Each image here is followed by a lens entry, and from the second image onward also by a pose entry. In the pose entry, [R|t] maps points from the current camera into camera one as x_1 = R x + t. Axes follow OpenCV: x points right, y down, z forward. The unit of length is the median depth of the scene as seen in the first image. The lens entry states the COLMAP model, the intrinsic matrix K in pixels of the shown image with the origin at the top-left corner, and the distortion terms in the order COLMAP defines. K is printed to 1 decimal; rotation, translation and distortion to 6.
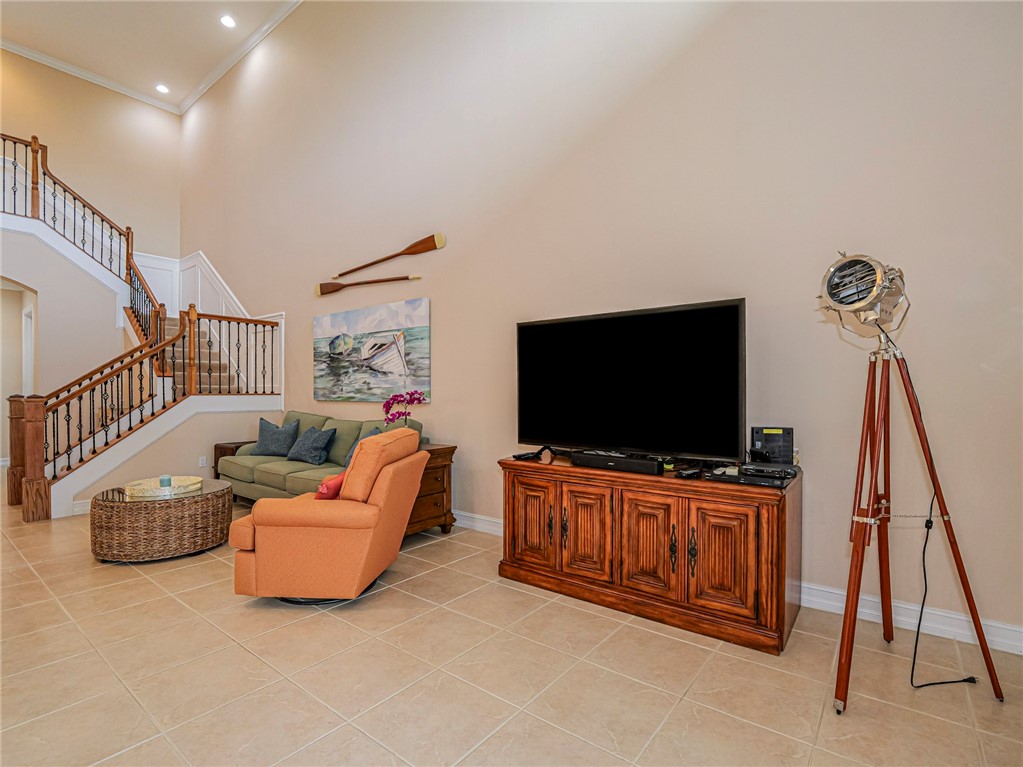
lens RADIAL K [[496.9, 0, 510.7], [0, 496.9, 388.8], [0, 0, 1]] dist [-0.017900, -0.001525]
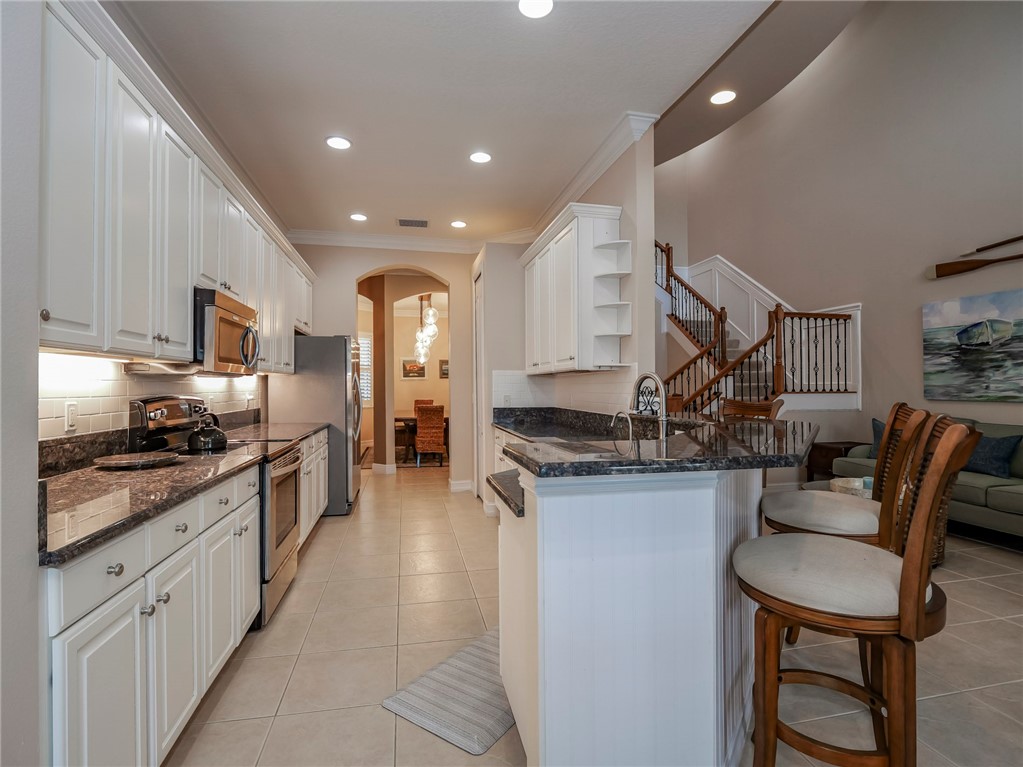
lens RADIAL K [[496.9, 0, 510.7], [0, 496.9, 388.8], [0, 0, 1]] dist [-0.017900, -0.001525]
pose [[0.758827, -0.002127, -0.651289, -0.401525], [0.009031, 0.999933, 0.007255, -0.008960], [0.651229, -0.011387, 0.758795, -0.132769]]
